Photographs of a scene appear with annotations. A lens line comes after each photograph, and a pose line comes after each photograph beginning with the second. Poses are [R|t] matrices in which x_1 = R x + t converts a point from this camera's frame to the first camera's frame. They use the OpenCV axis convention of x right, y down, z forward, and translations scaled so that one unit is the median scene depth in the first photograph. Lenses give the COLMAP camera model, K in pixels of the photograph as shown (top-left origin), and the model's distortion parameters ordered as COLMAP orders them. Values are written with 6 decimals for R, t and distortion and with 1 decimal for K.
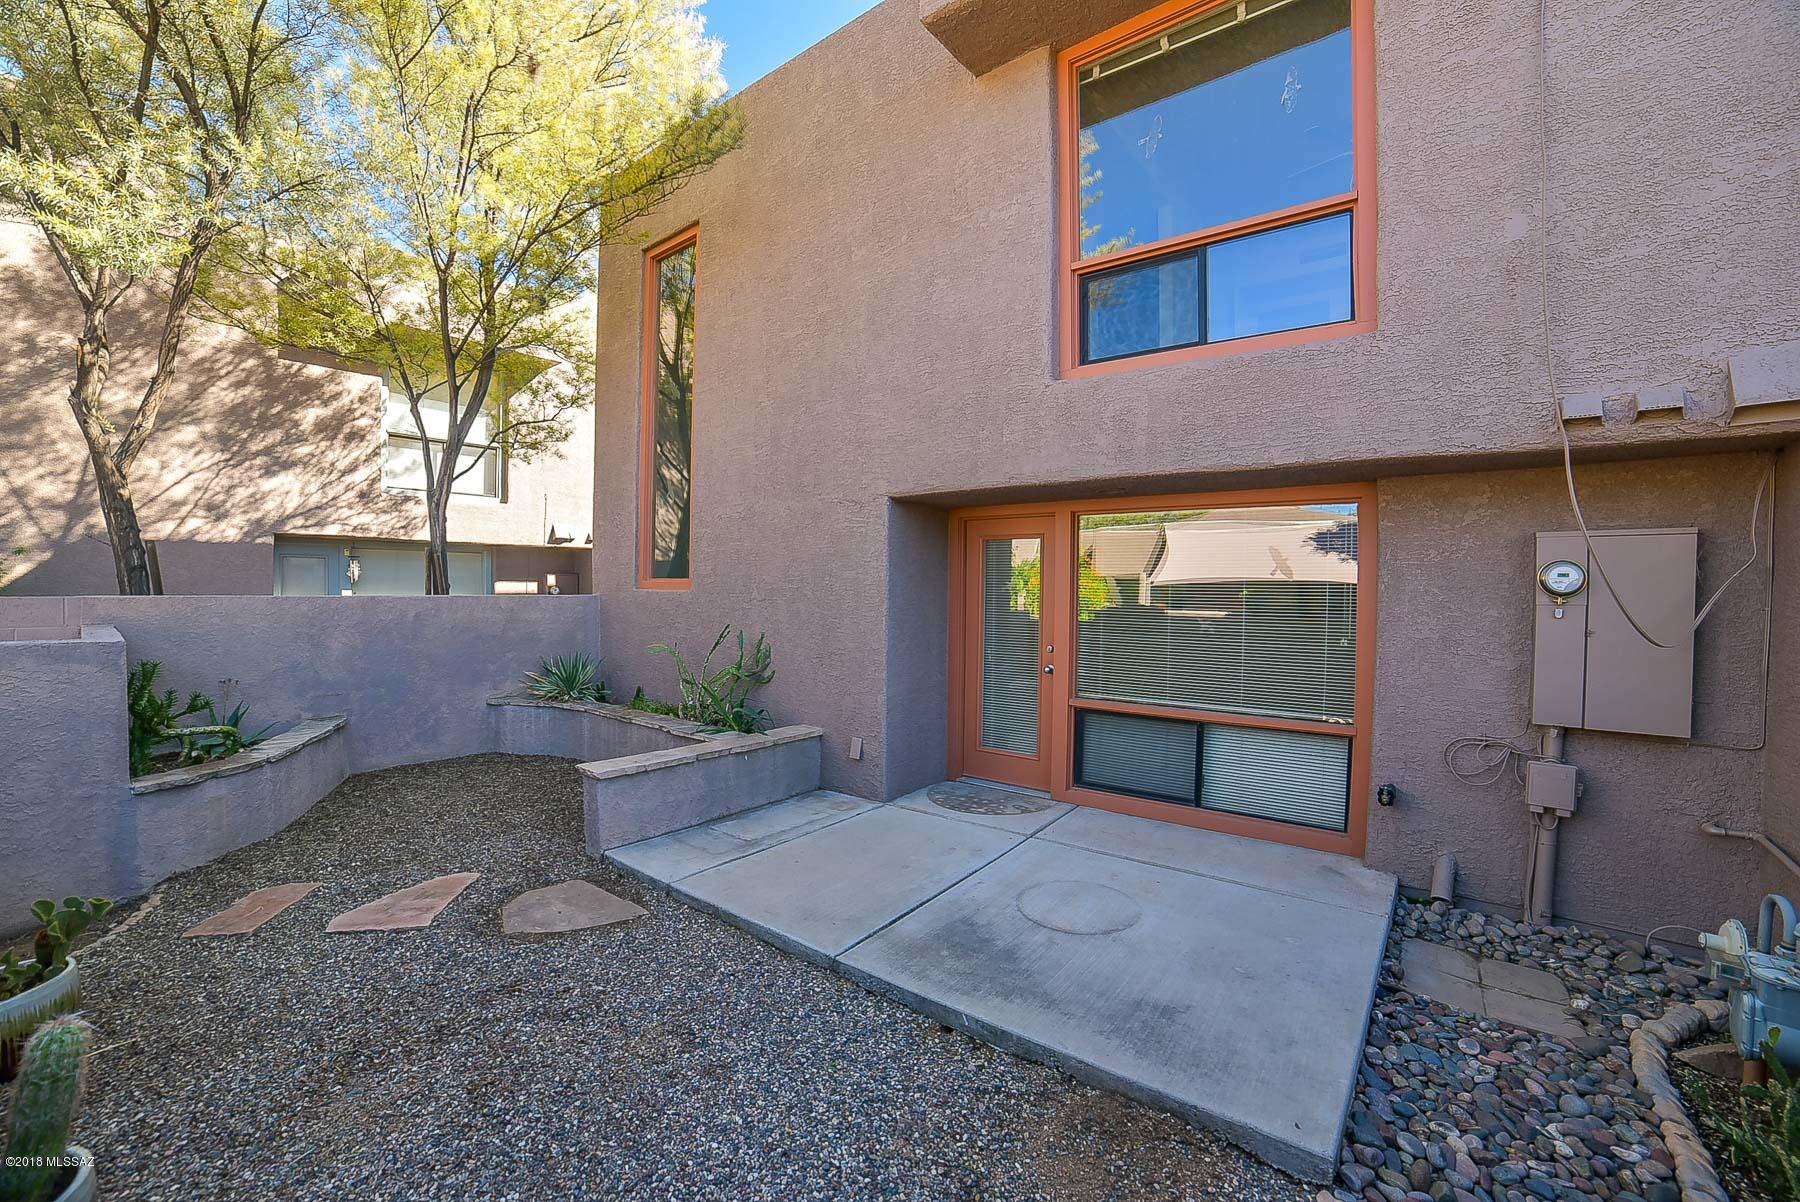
lens RADIAL K [[730.6, 0, 900.0], [0, 730.6, 601.0], [0, 0, 1]] dist [-0.114857, 0.034708]
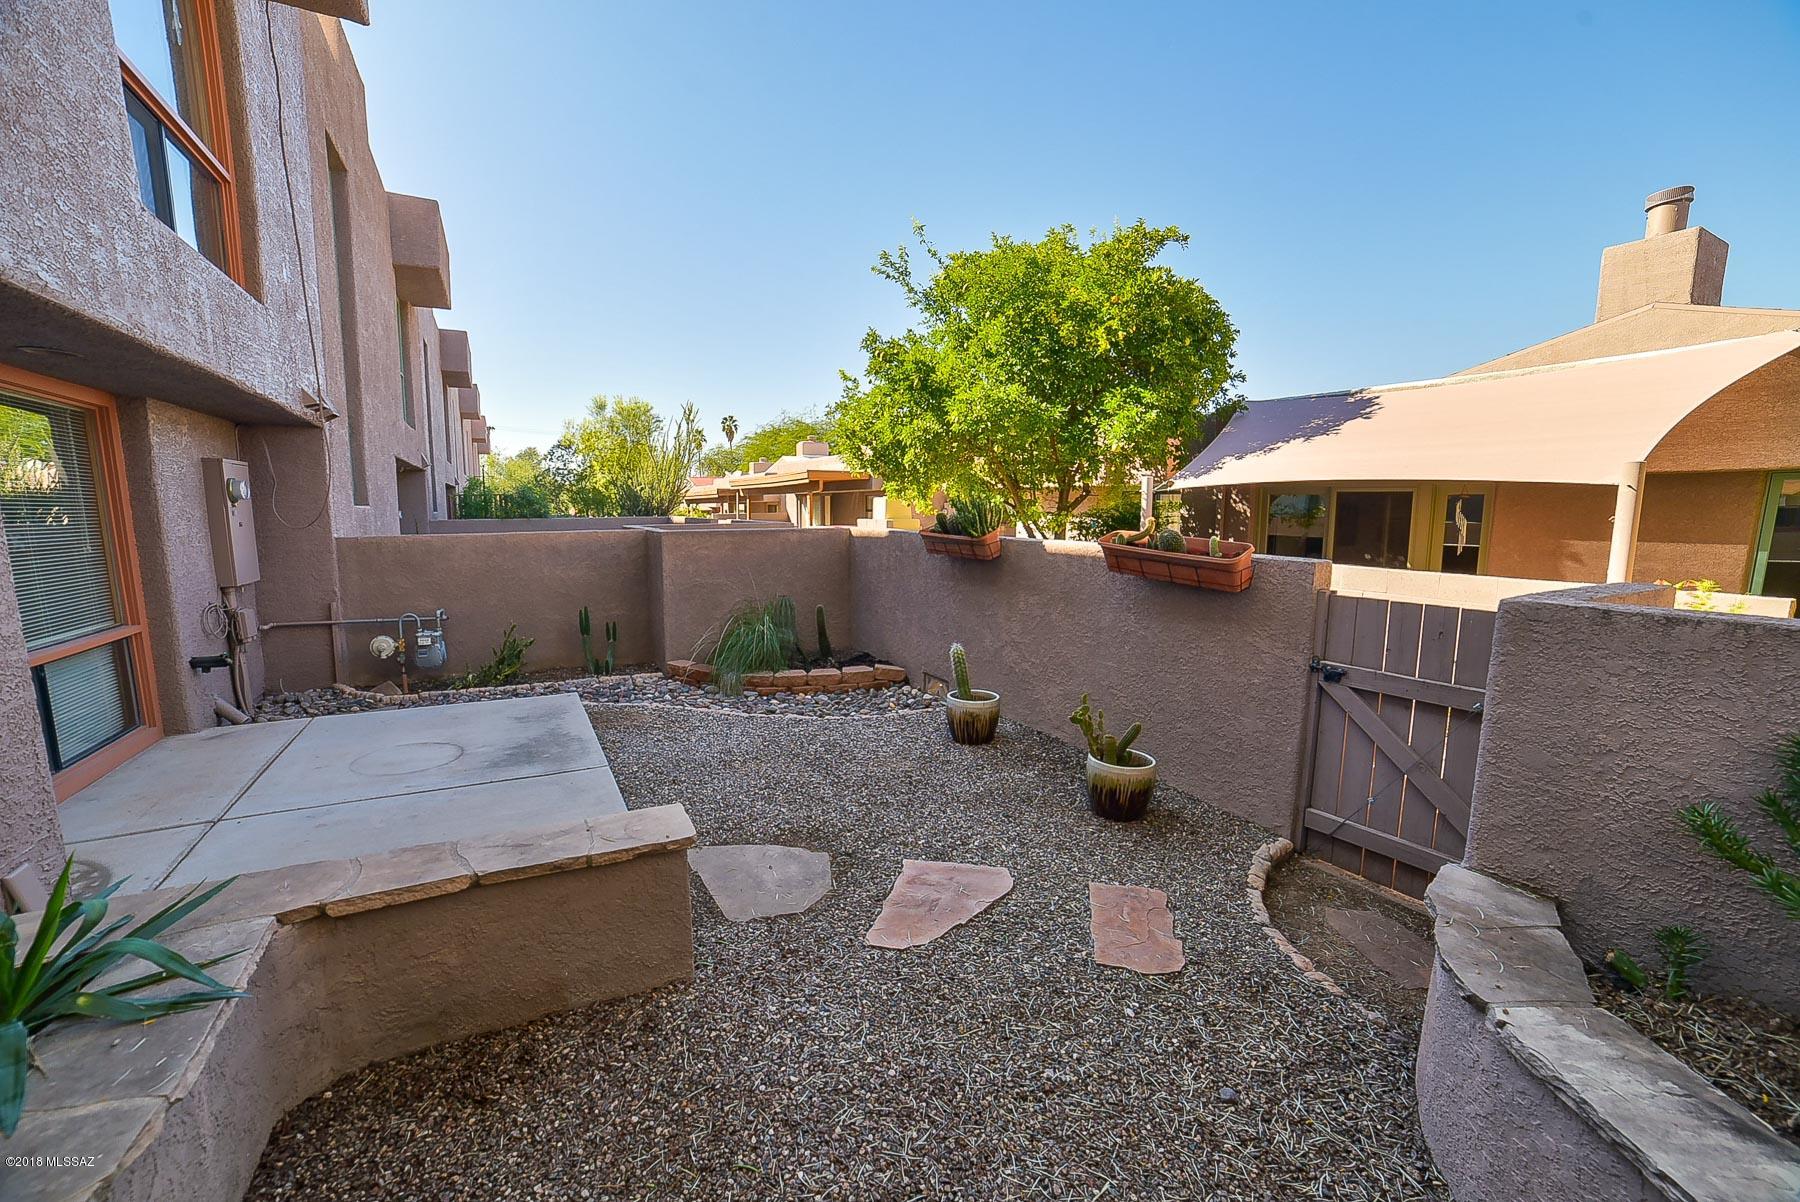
lens RADIAL K [[730.6, 0, 900.0], [0, 730.6, 601.0], [0, 0, 1]] dist [-0.114857, 0.034708]
pose [[-0.922519, -0.058659, 0.381468, -0.530118], [0.000053, 0.988364, 0.152110, -0.010944], [-0.385952, 0.140344, -0.911781, 0.944497]]
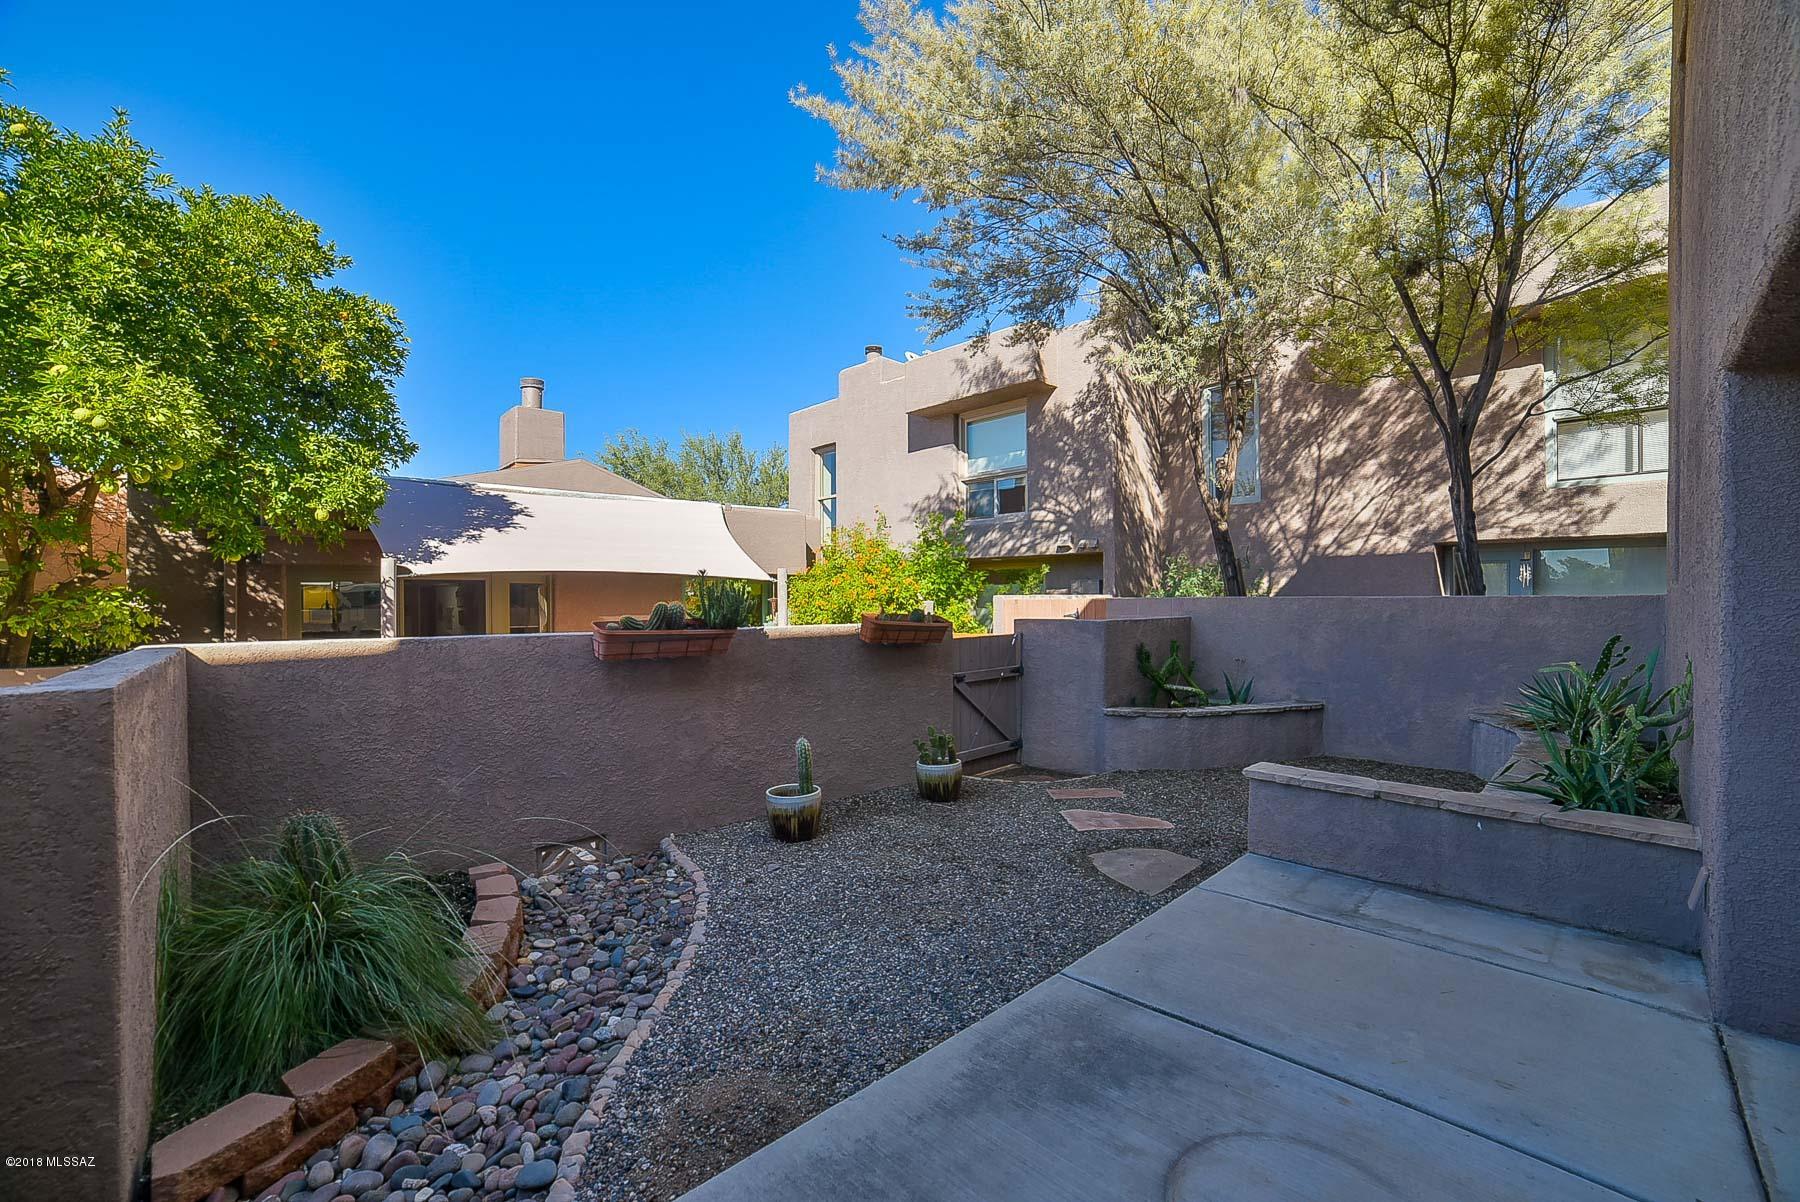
lens RADIAL K [[730.6, 0, 900.0], [0, 730.6, 601.0], [0, 0, 1]] dist [-0.114857, 0.034708]
pose [[-0.149606, -0.001717, -0.988744, 0.399332], [-0.017651, 0.999844, 0.000934, 0.010560], [0.988588, 0.017592, -0.149613, 0.437566]]
